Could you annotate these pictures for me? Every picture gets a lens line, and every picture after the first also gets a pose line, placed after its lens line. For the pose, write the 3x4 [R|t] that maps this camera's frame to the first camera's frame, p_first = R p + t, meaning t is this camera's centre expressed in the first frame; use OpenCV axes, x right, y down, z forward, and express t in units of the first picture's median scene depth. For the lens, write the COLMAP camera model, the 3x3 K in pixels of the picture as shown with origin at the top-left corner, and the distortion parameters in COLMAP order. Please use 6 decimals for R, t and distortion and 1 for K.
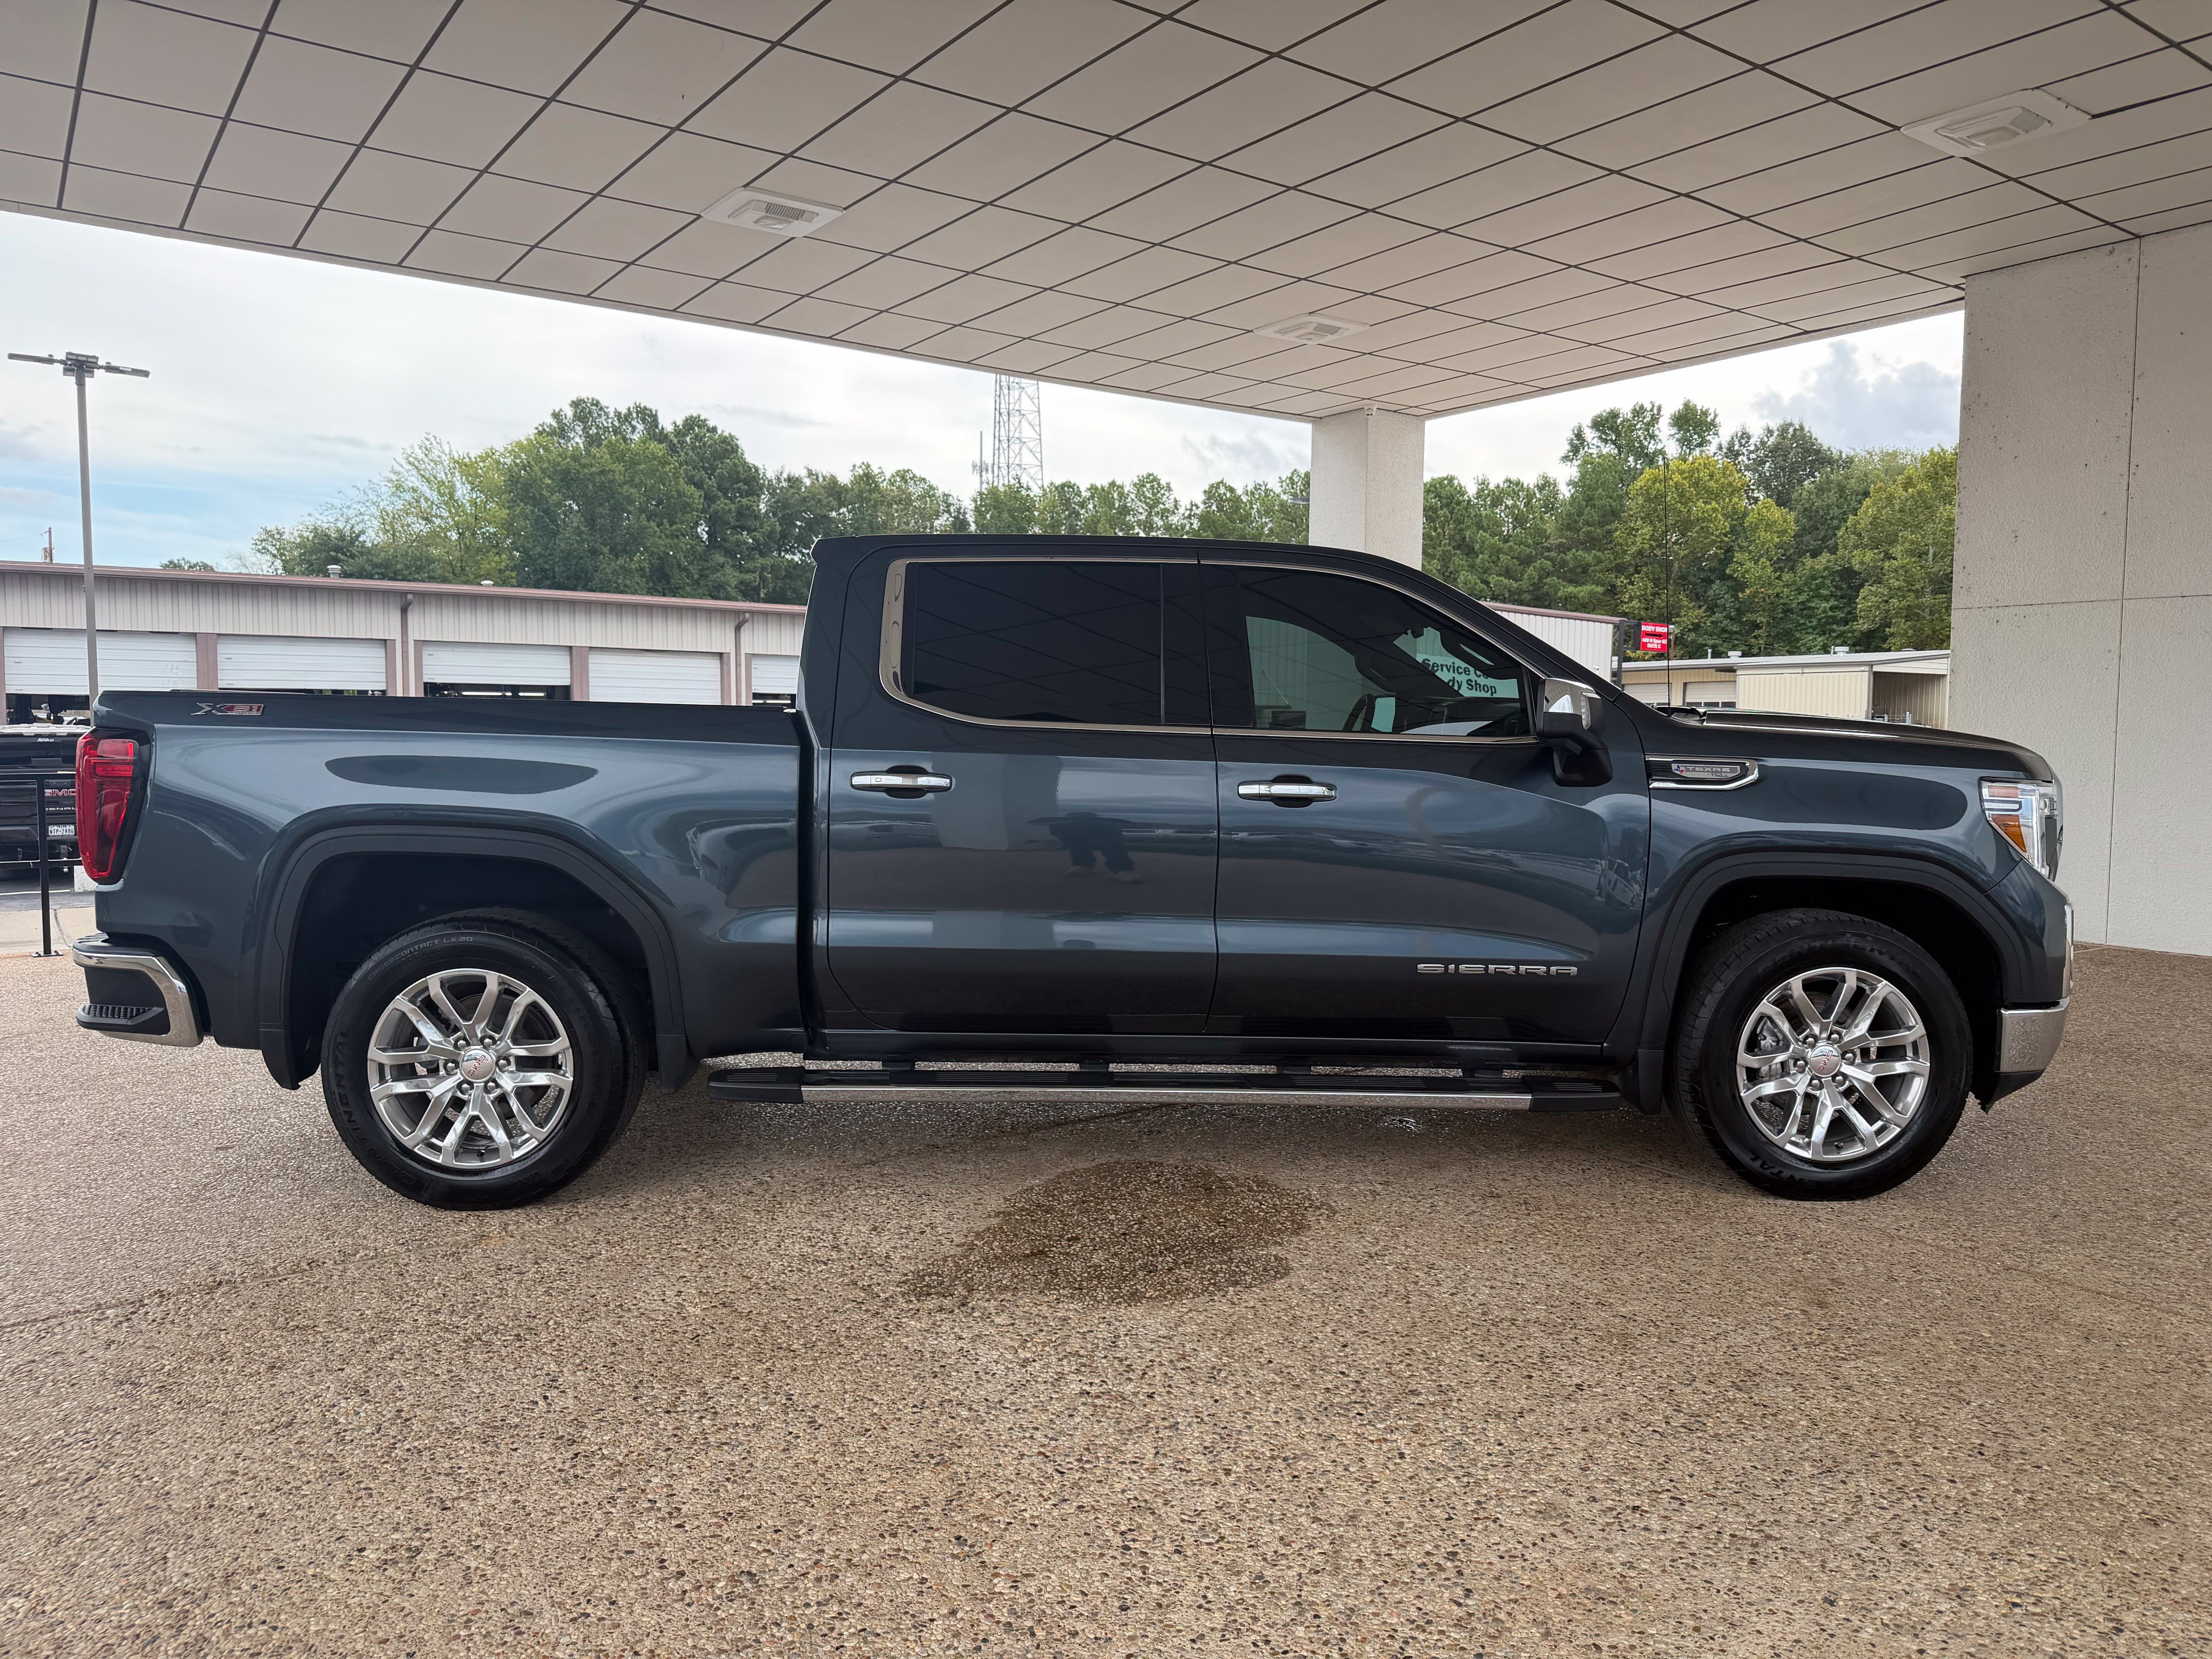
lens RADIAL K [[1573.0, 0, 1113.1], [0, 1573.0, 837.1], [0, 0, 1]] dist [0.028223, -0.031729]
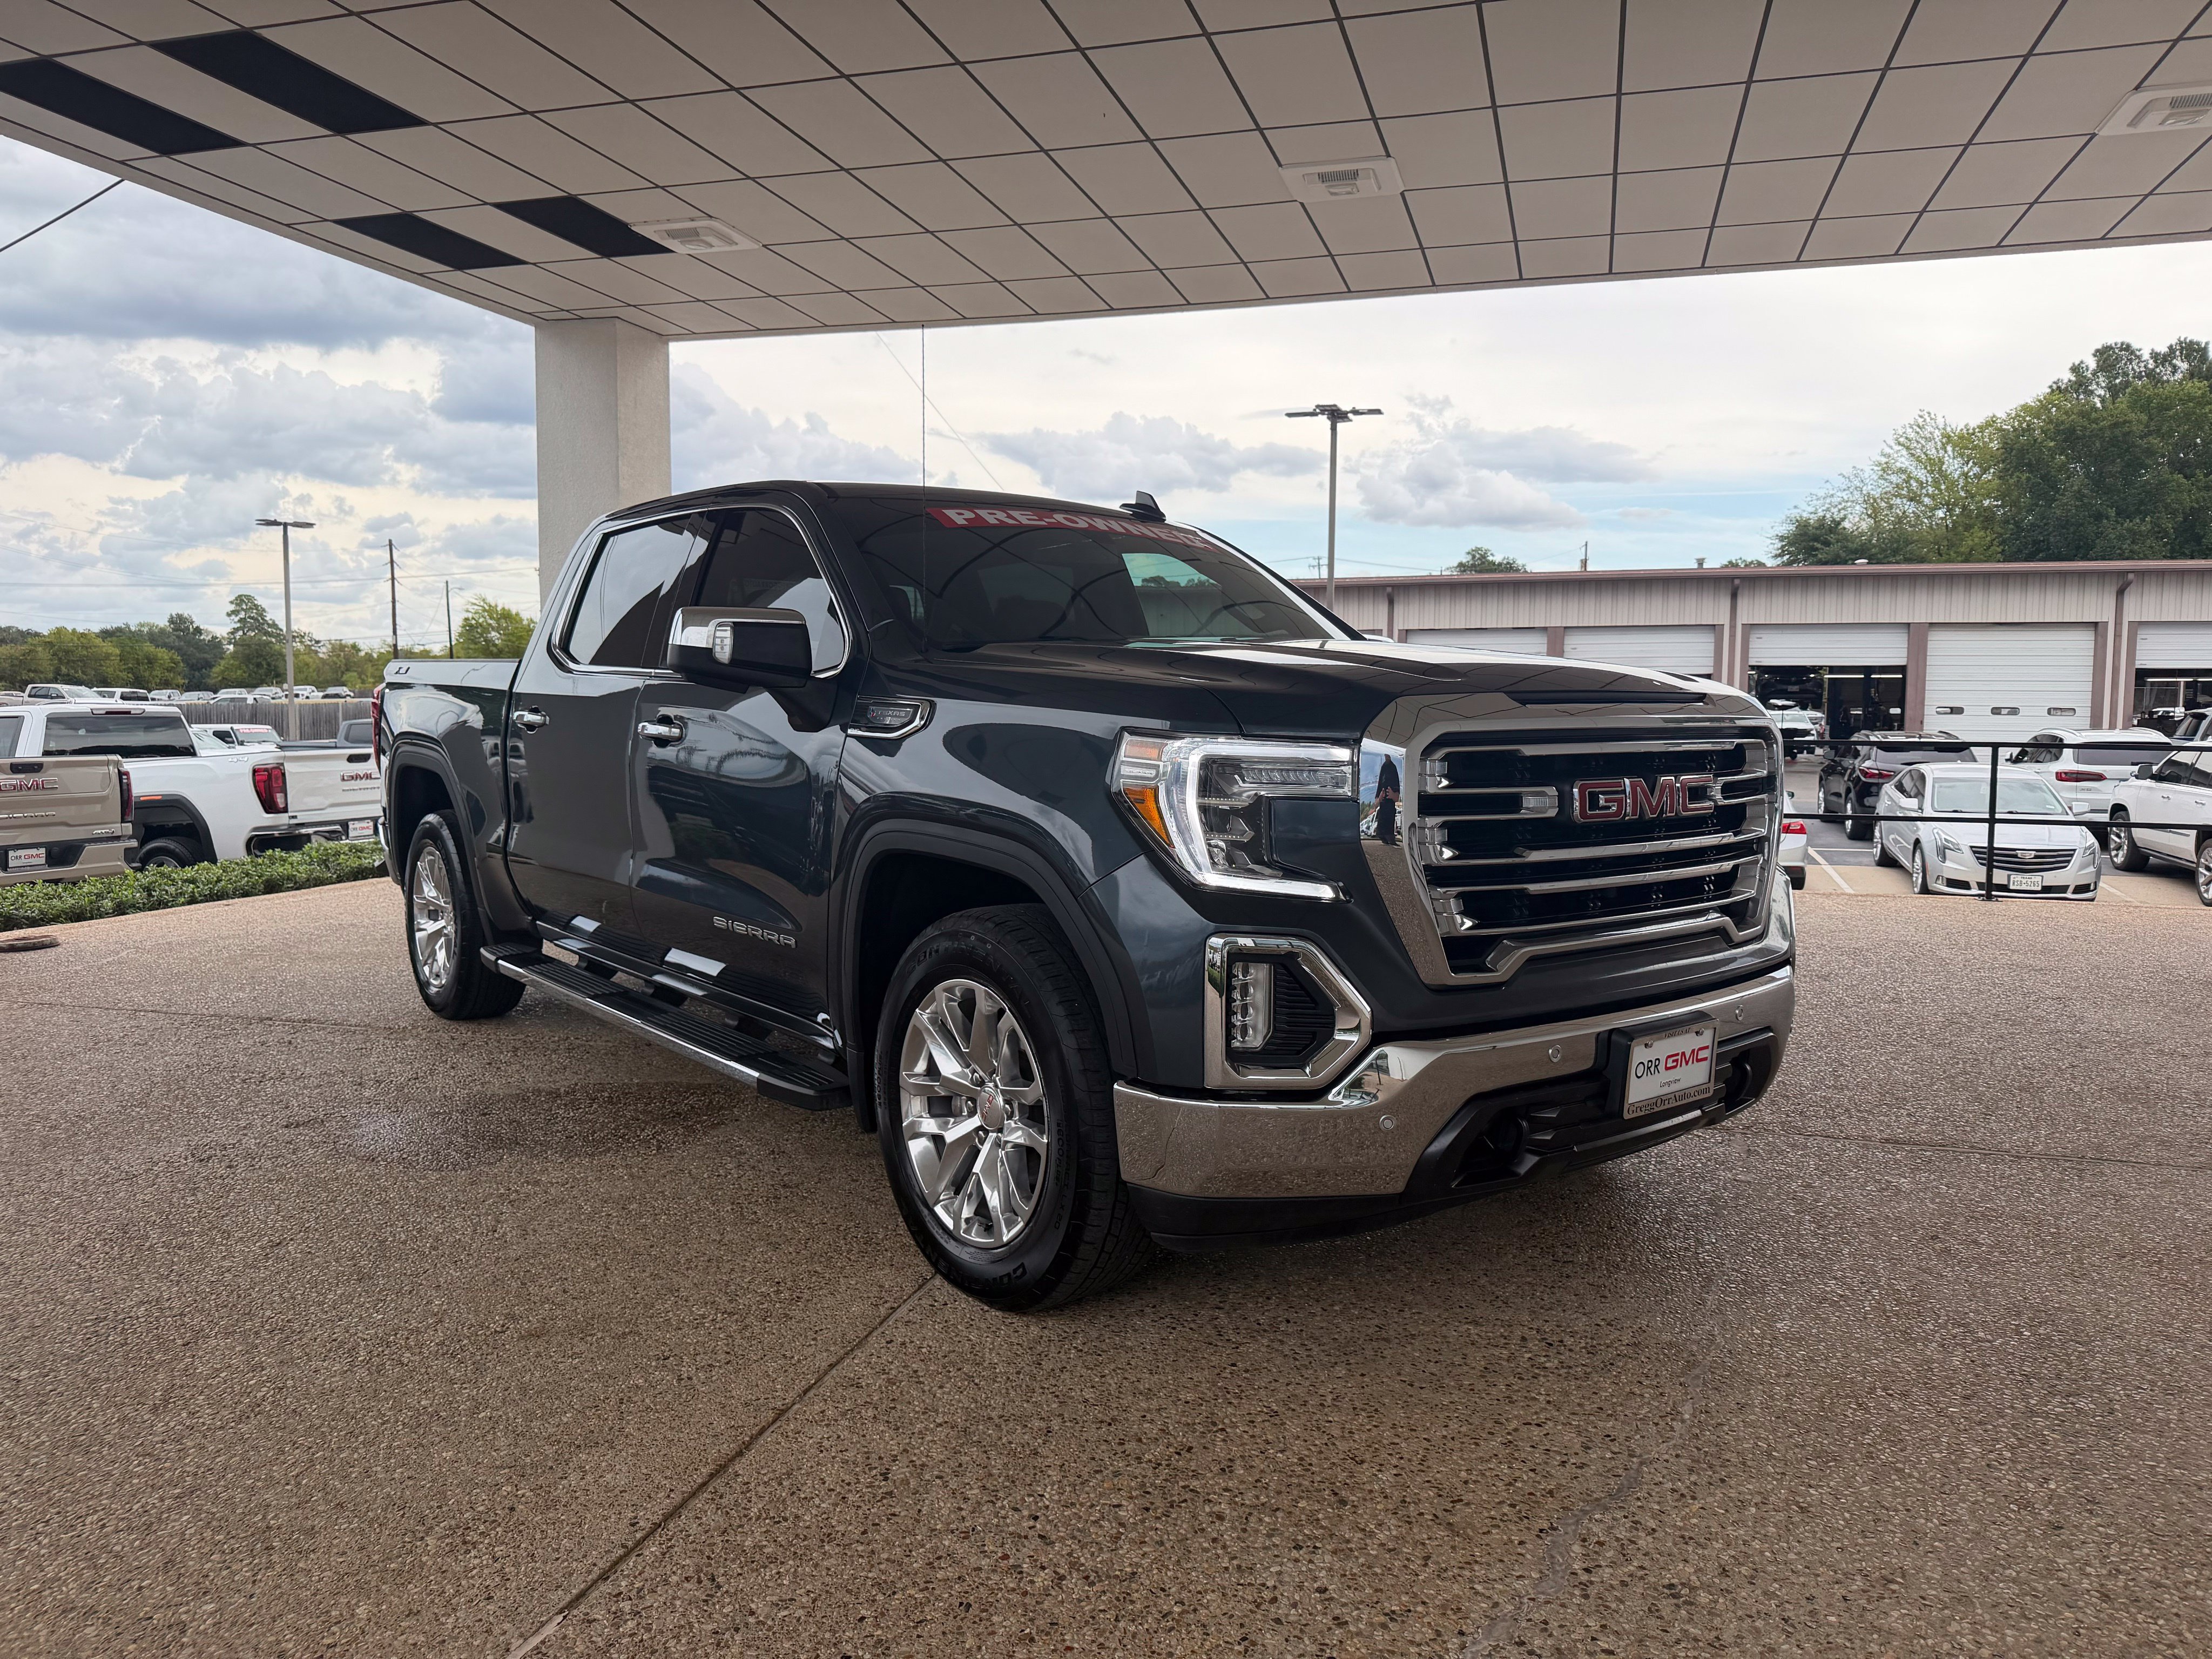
lens RADIAL K [[1573.0, 0, 1118.1], [0, 1573.0, 814.4], [0, 0, 1]] dist [0.028223, -0.031729]
pose [[0.608078, 0.055535, -0.791932, 0.875646], [-0.061040, 0.997868, 0.023107, -0.013390], [0.791527, 0.034288, 0.610172, 0.494340]]
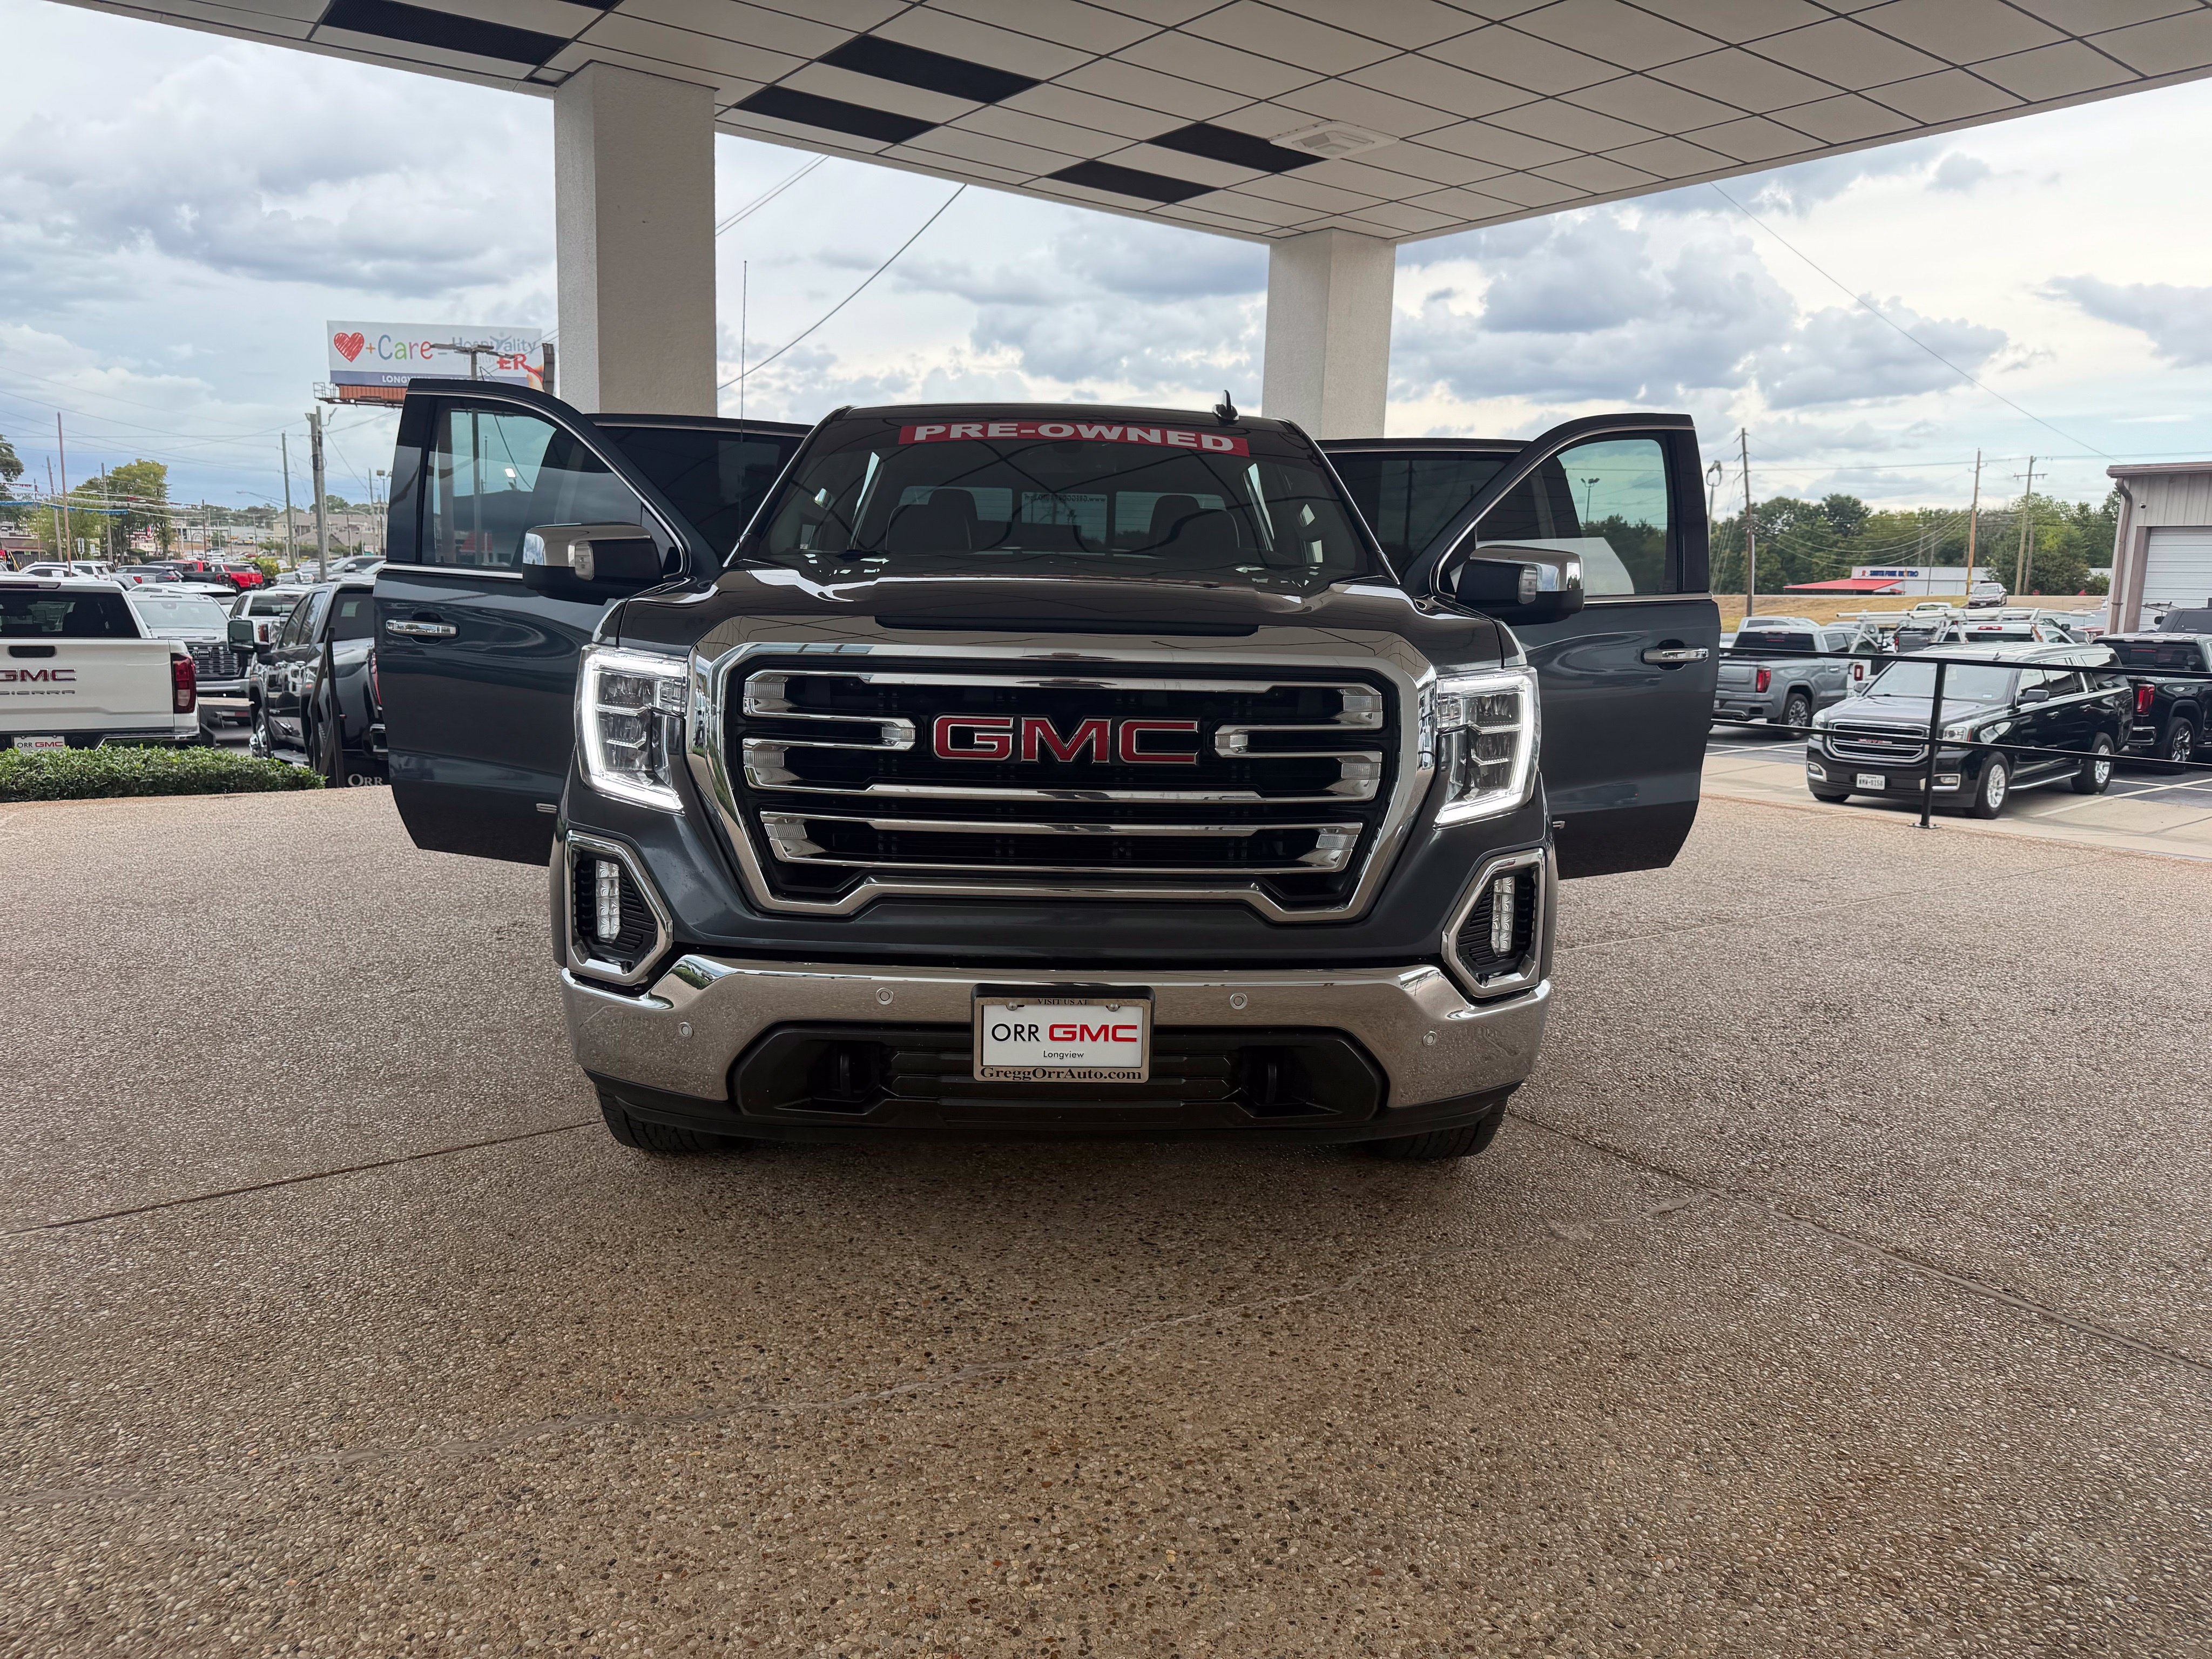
lens RADIAL K [[1573.0, 0, 1109.8], [0, 1573.0, 830.2], [0, 0, 1]] dist [0.028223, -0.031729]
pose [[0.002764, 0.148835, -0.988858, 1.045362], [-0.098541, 0.984090, 0.147842, -0.065622], [0.995129, 0.097034, 0.017386, 1.005531]]
